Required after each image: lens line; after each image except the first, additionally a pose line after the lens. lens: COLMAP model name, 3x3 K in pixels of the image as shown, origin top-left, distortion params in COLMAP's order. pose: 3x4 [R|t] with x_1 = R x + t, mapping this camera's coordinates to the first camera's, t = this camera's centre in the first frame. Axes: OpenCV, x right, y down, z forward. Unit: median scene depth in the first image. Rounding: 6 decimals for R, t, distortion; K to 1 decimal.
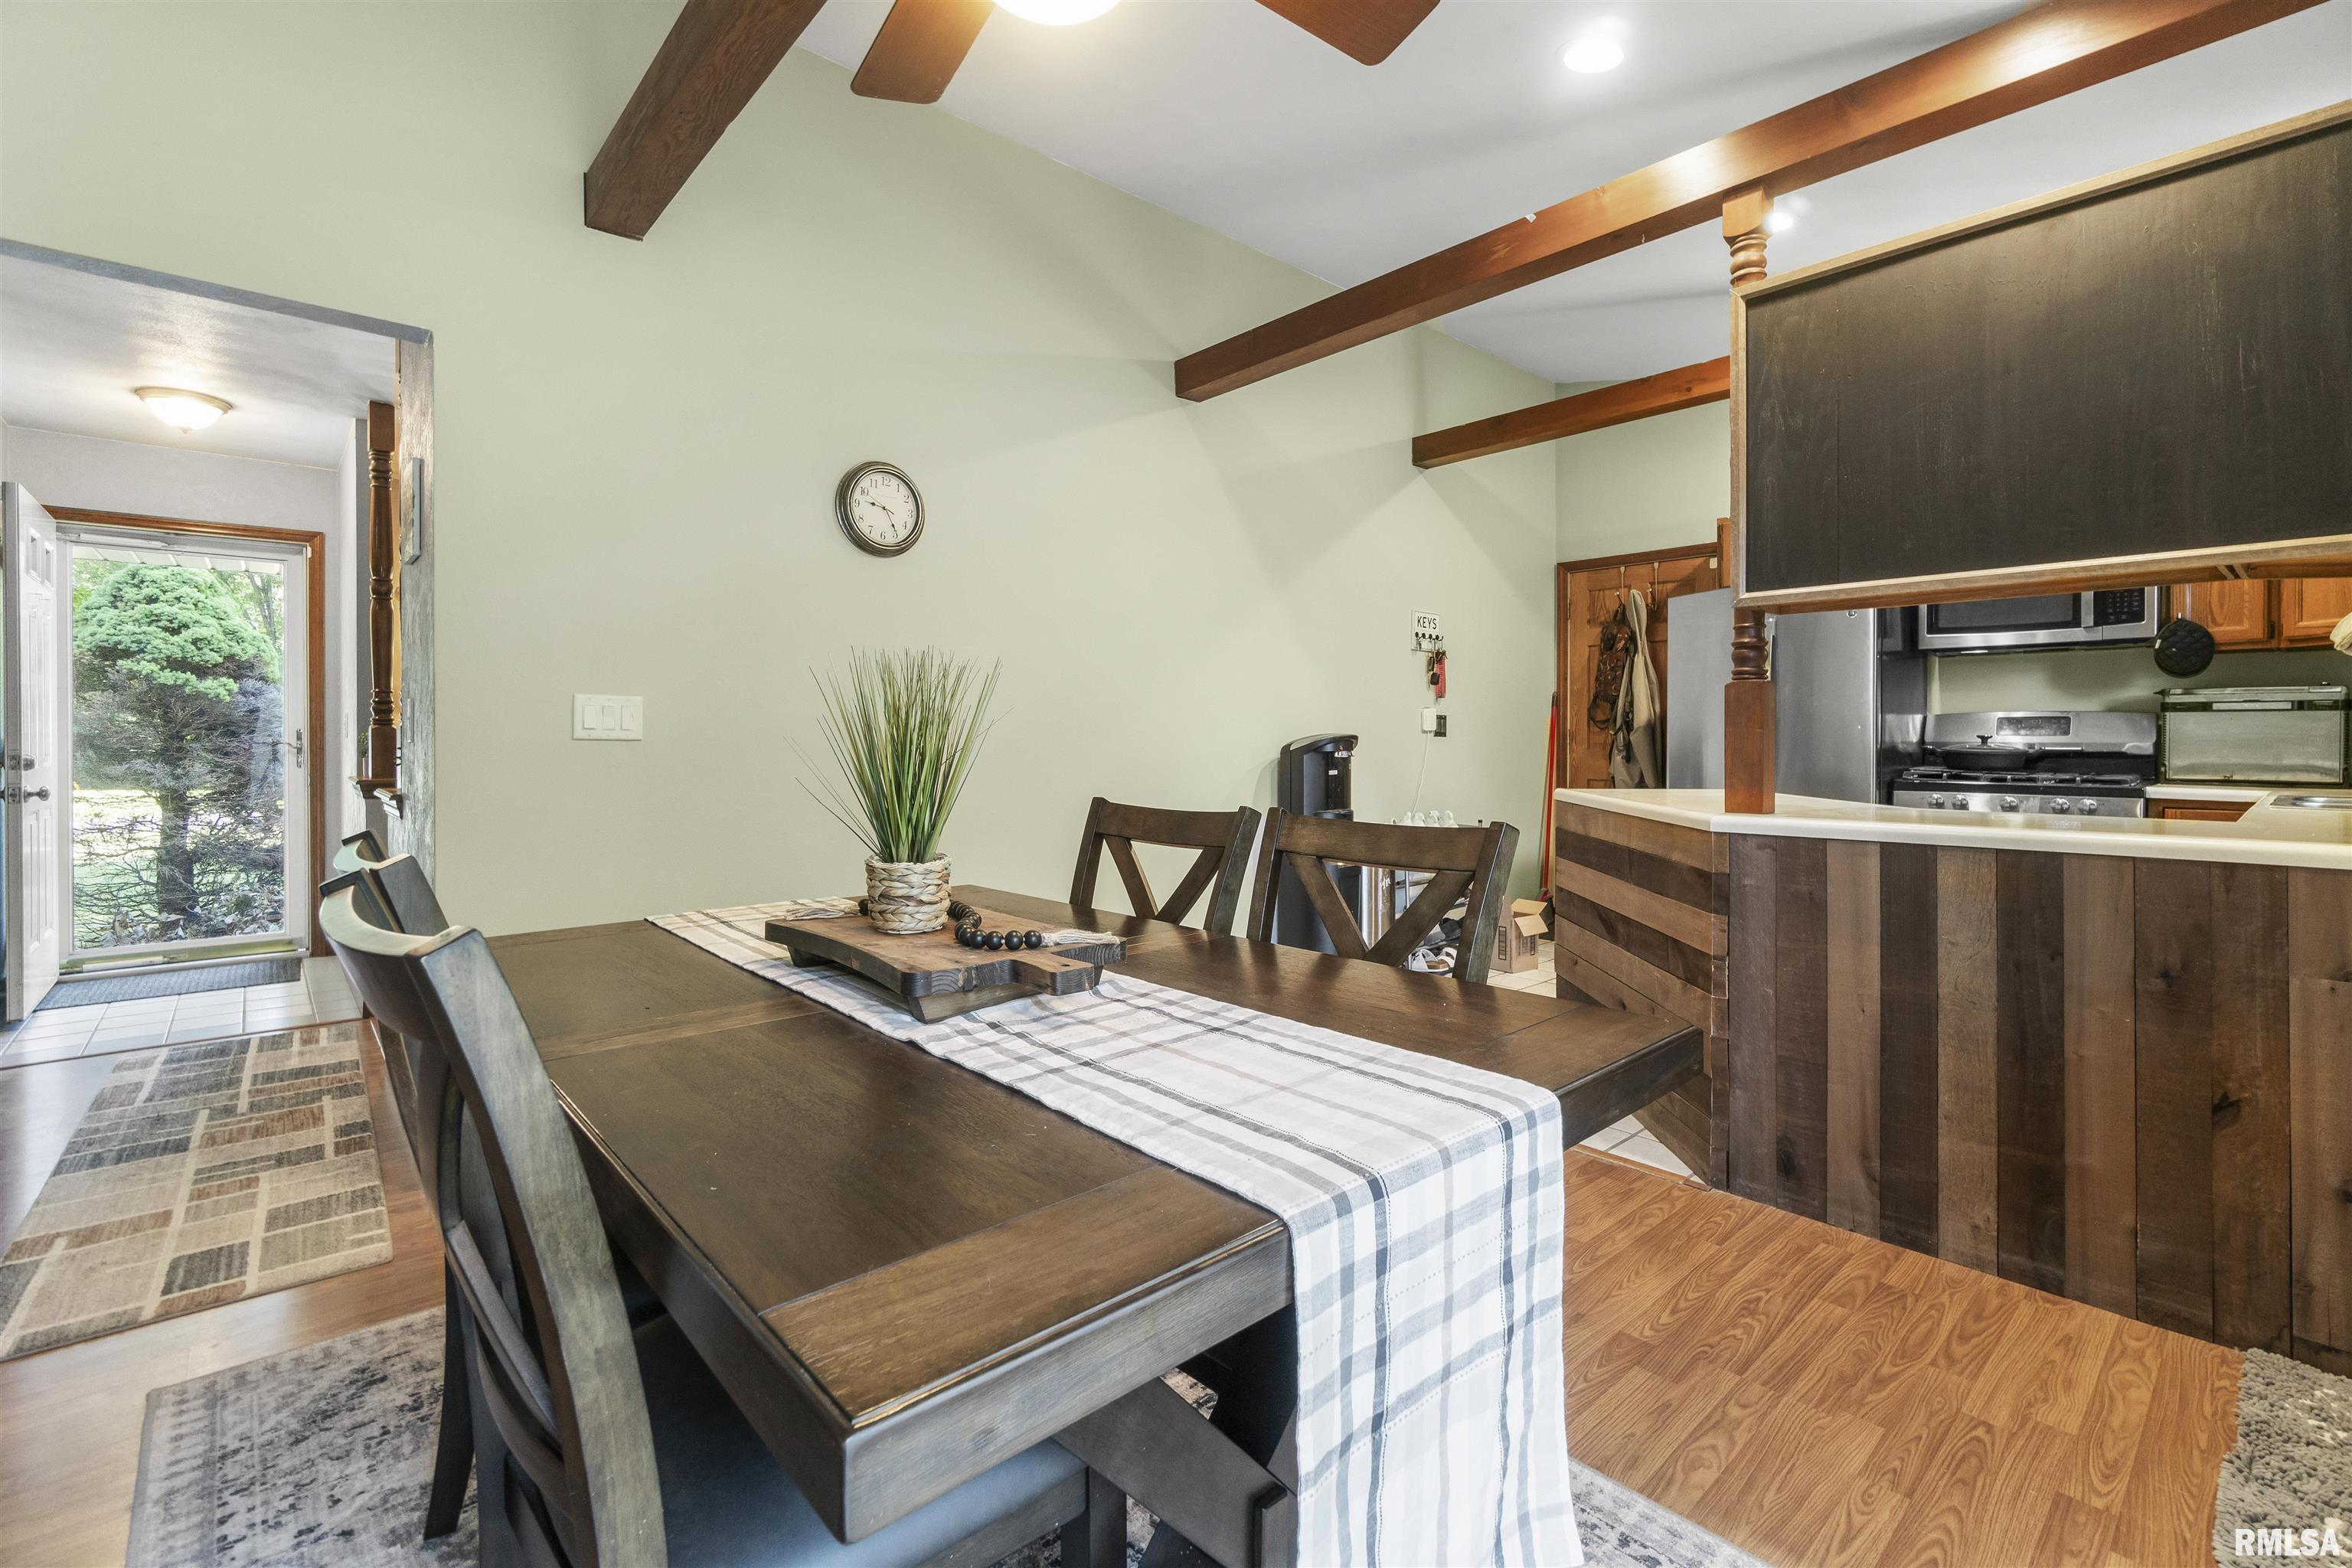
lens RADIAL K [[1028.3, 0, 1142.9], [0, 1028.3, 742.0], [0, 0, 1]] dist [-0.005943, 0.002533]
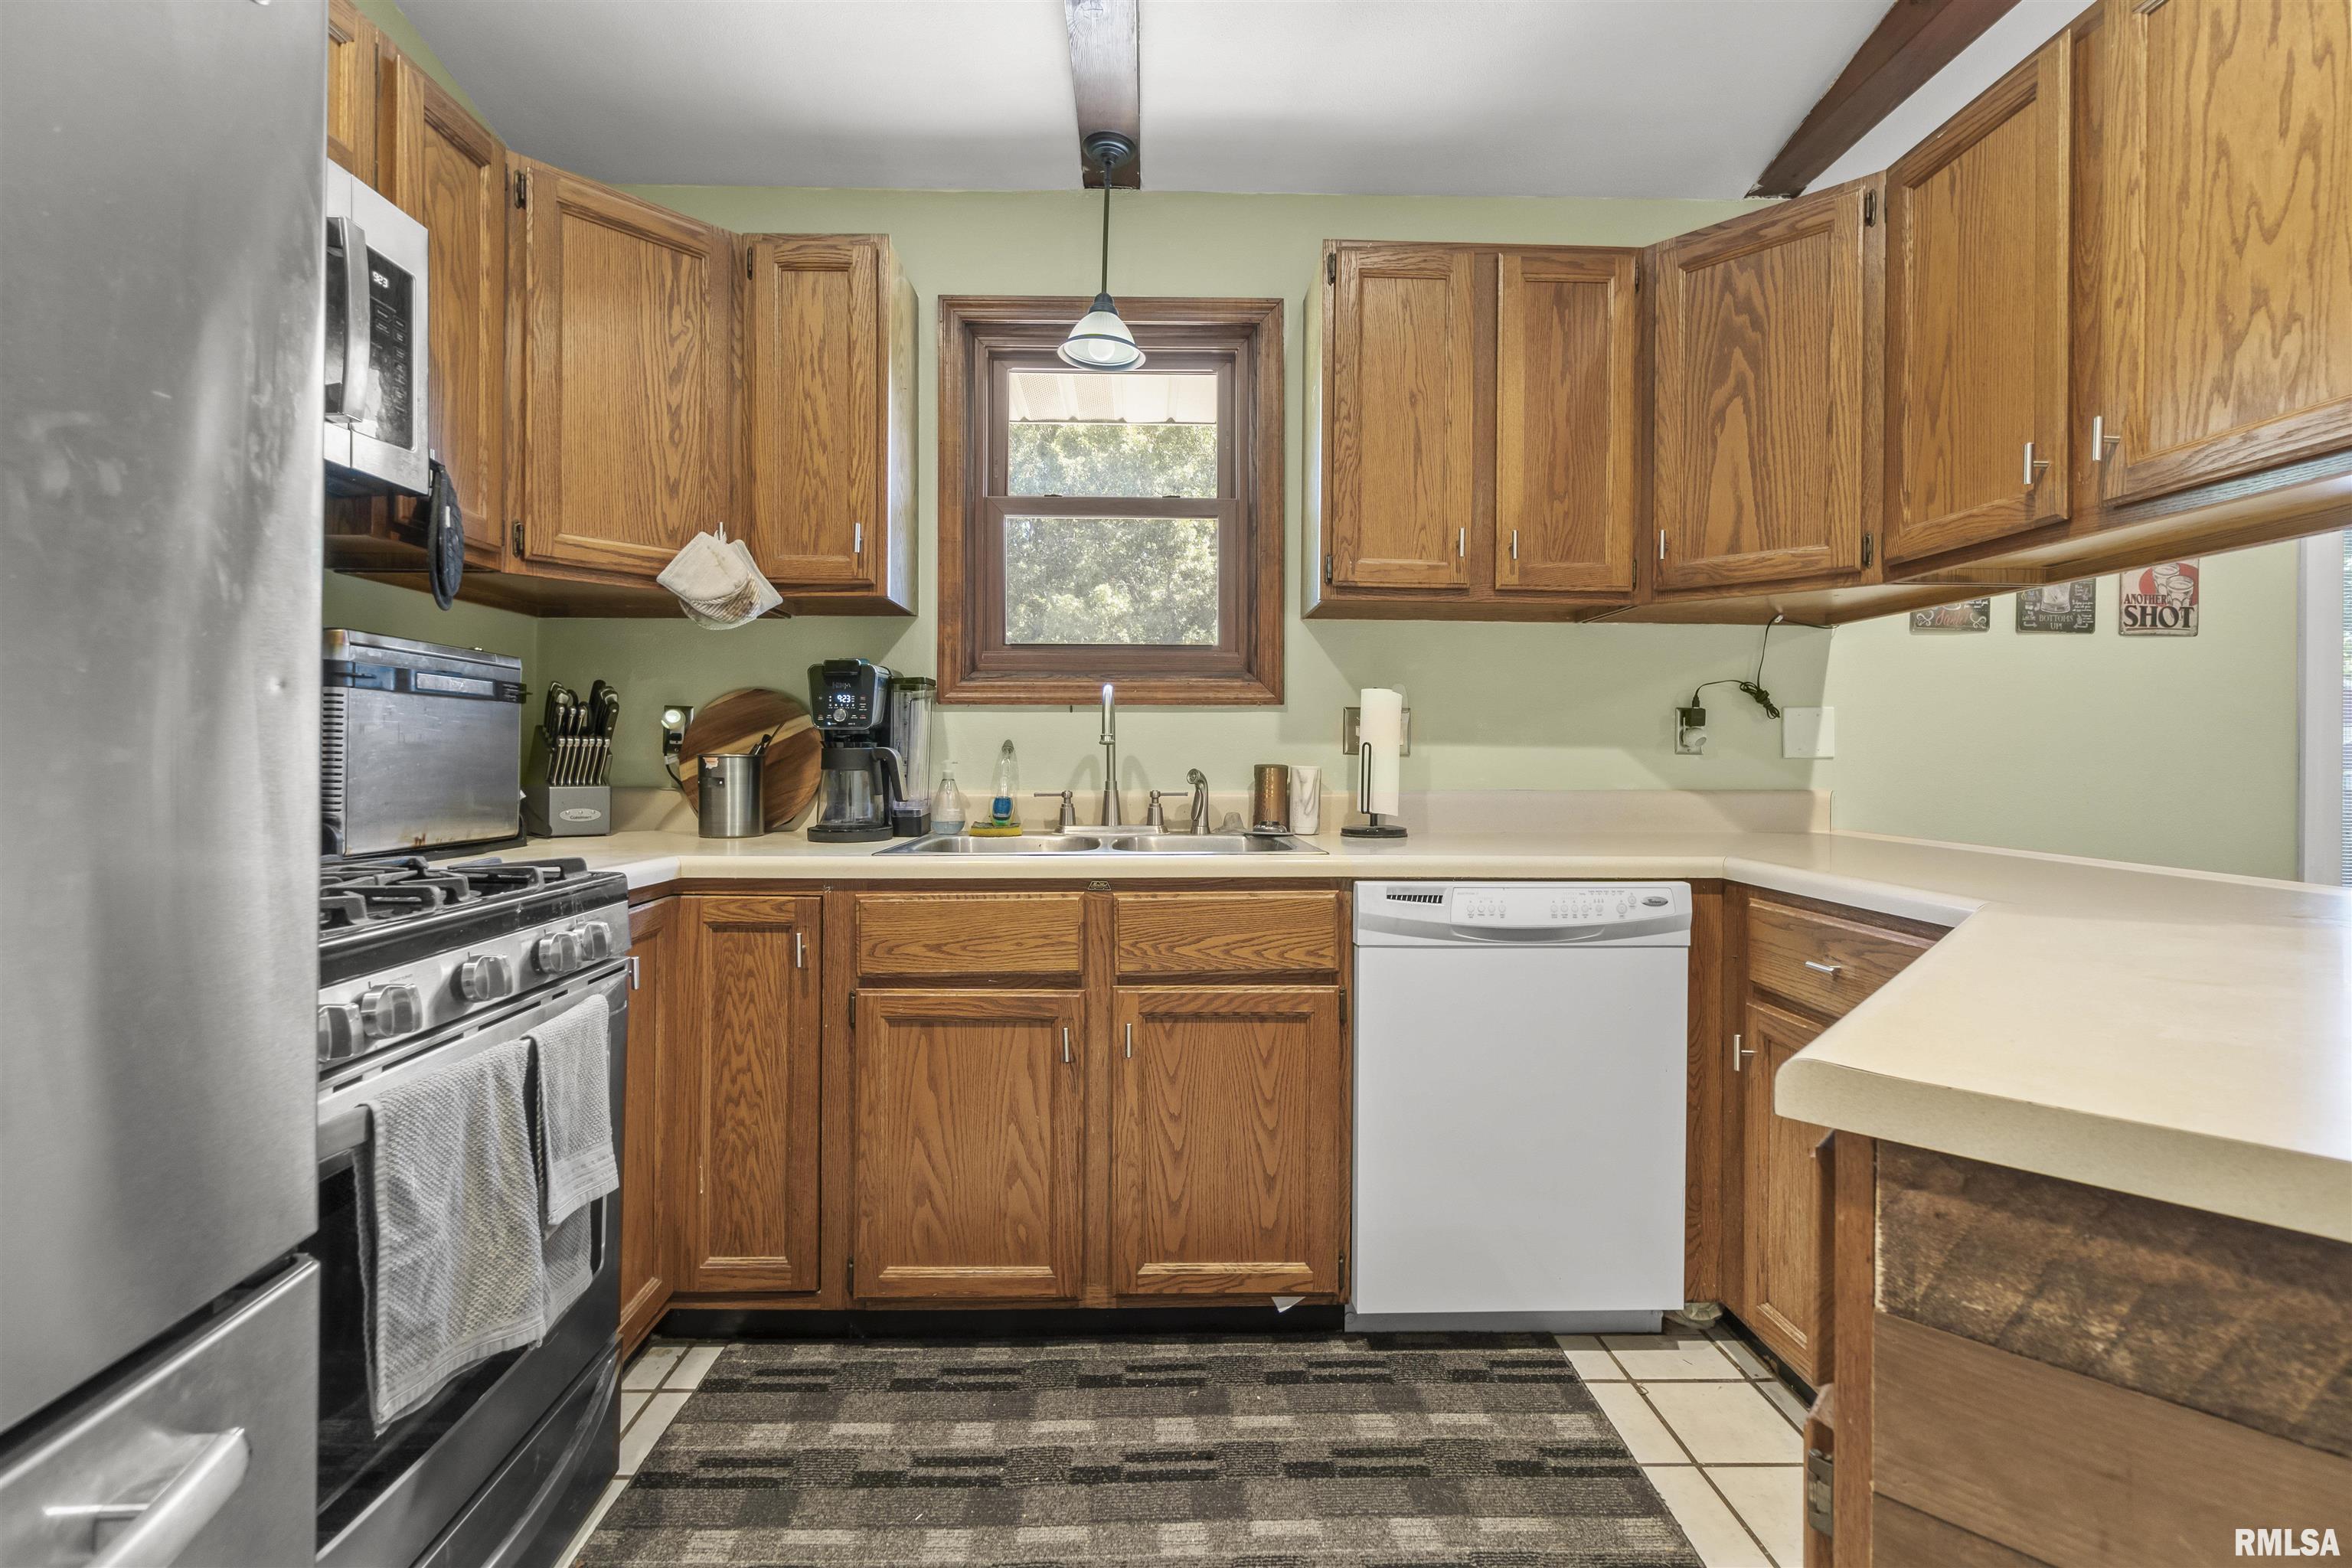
lens RADIAL K [[1028.3, 0, 1168.2], [0, 1028.3, 754.7], [0, 0, 1]] dist [-0.005943, 0.002533]
pose [[-0.773617, -0.002264, 0.633649, 0.518975], [0.000901, 0.999989, 0.004673, -0.004674], [-0.633653, 0.004186, -0.773606, 1.128850]]
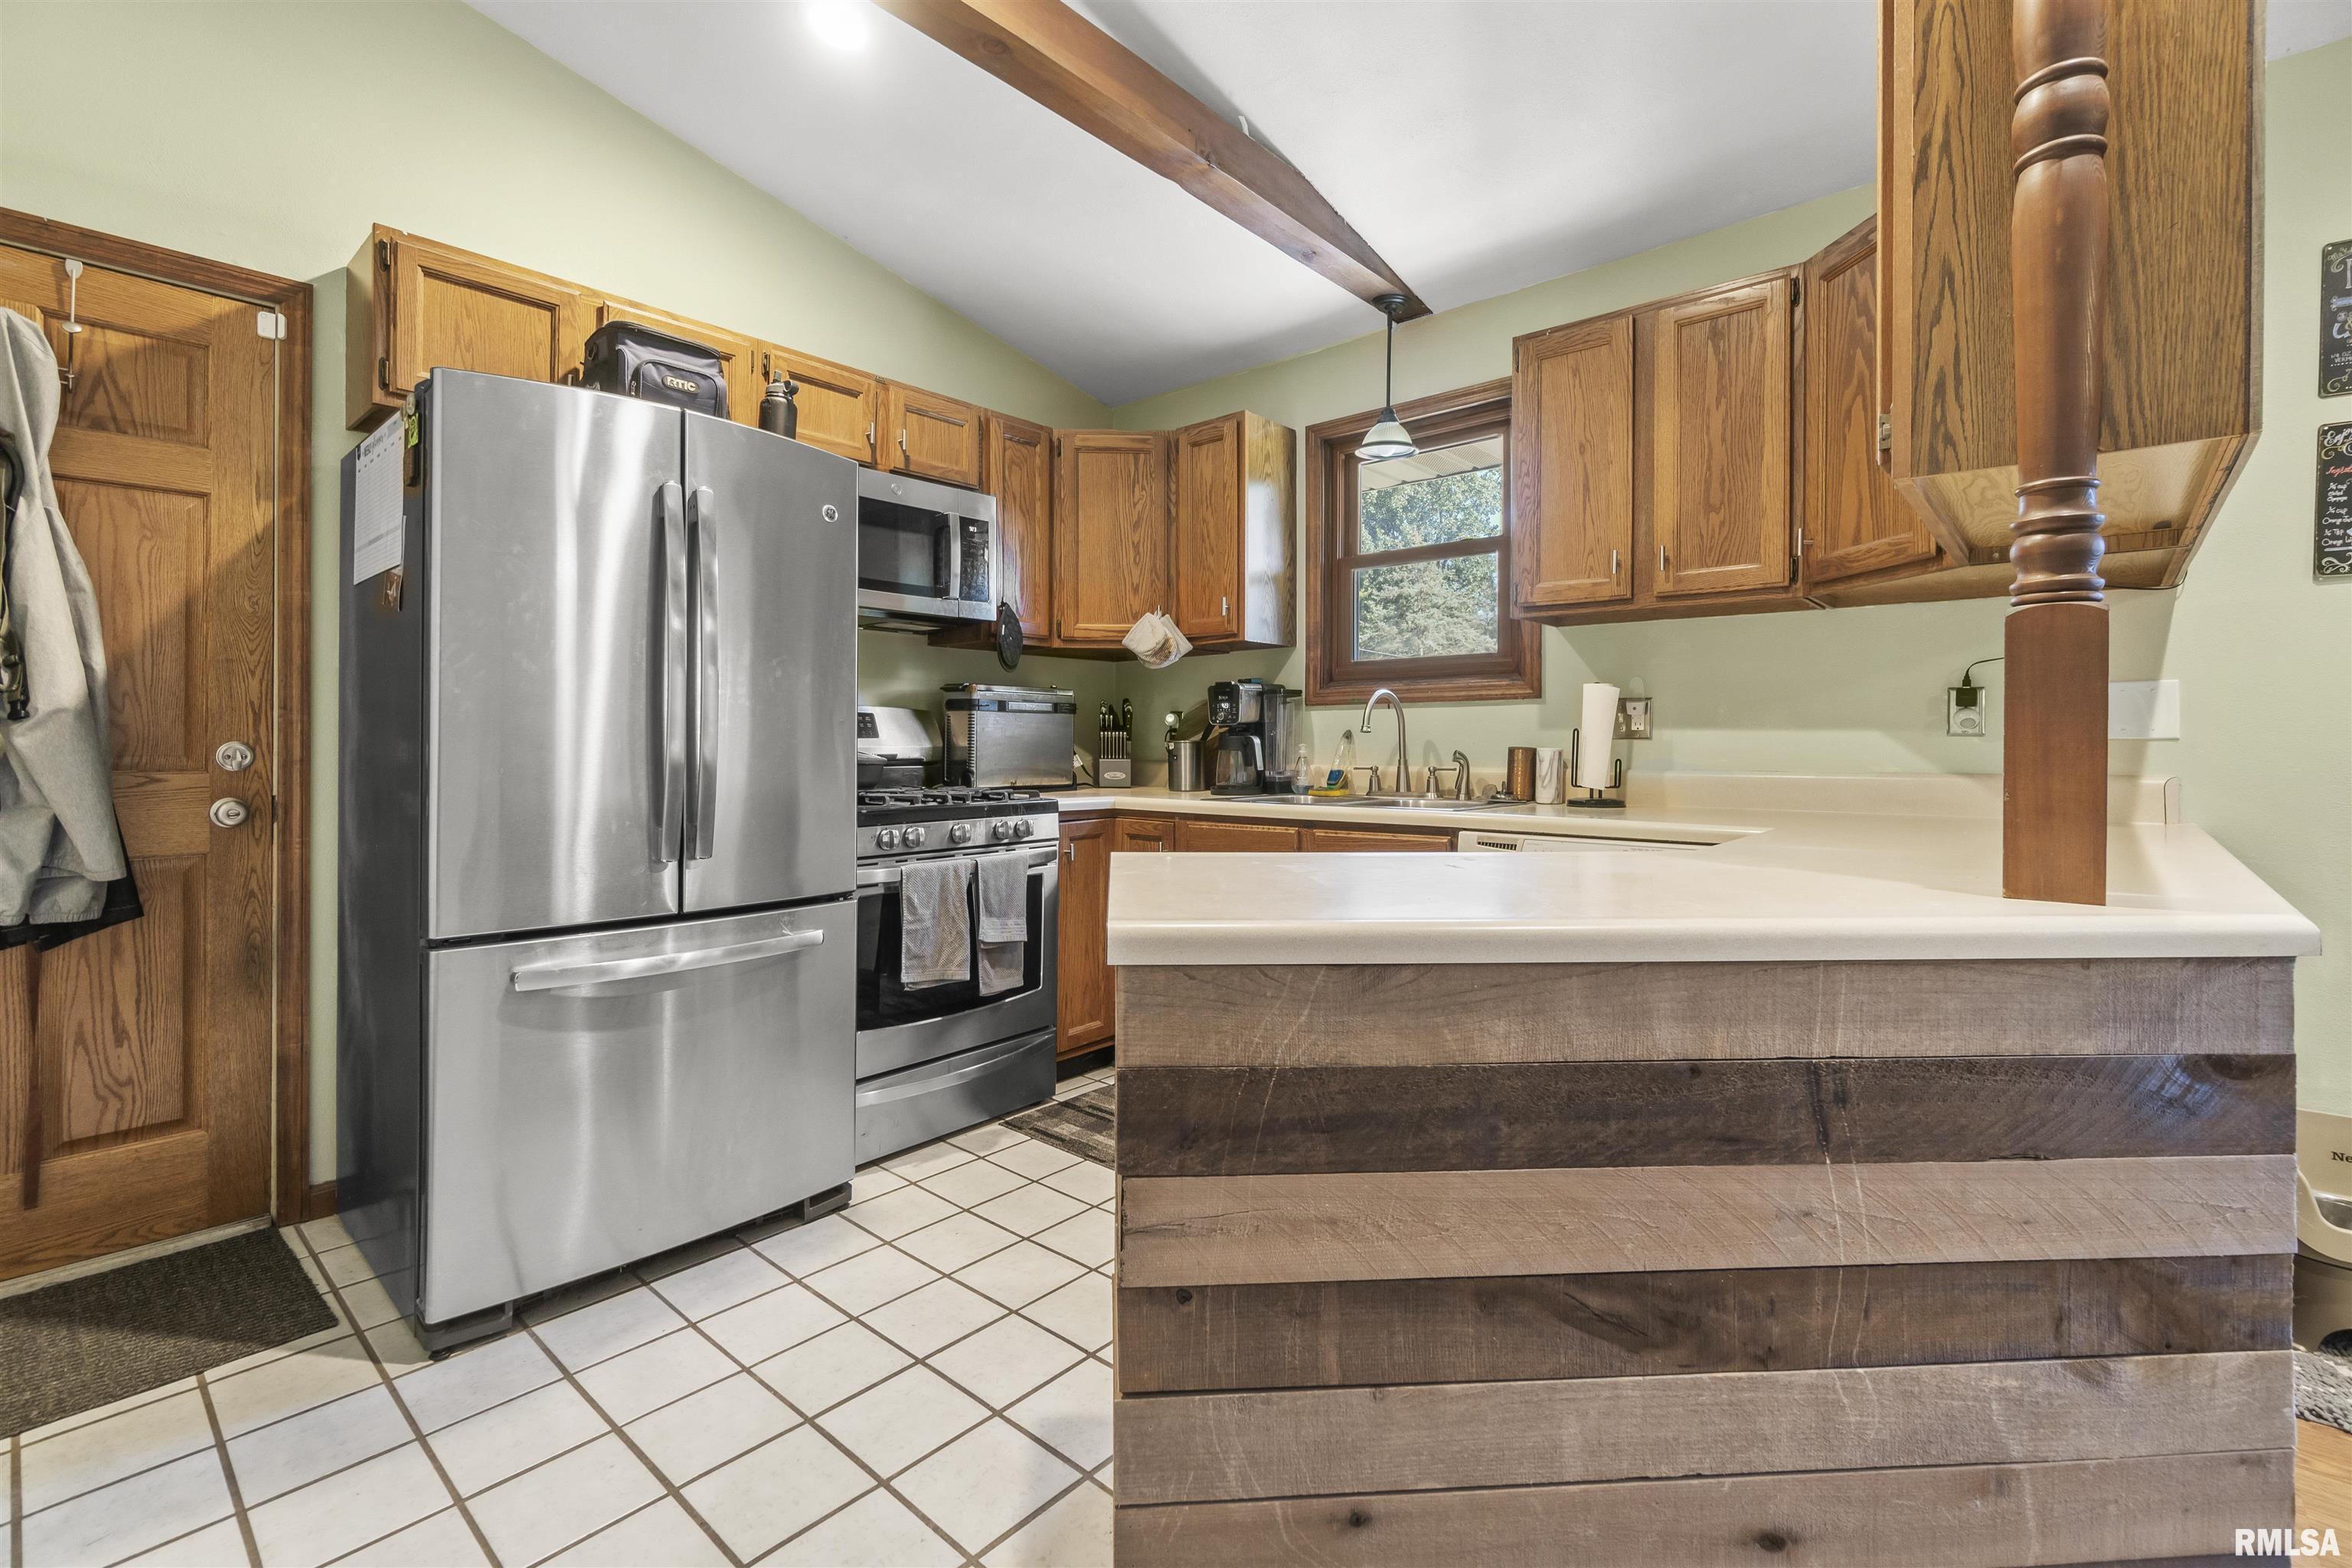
lens RADIAL K [[1028.3, 0, 1166.5], [0, 1028.3, 737.3], [0, 0, 1]] dist [-0.005943, 0.002533]
pose [[-0.135543, 0.004363, 0.990762, 0.129240], [0.007762, 0.999964, -0.003342, -0.002589], [-0.990741, 0.007238, -0.135572, 0.979832]]
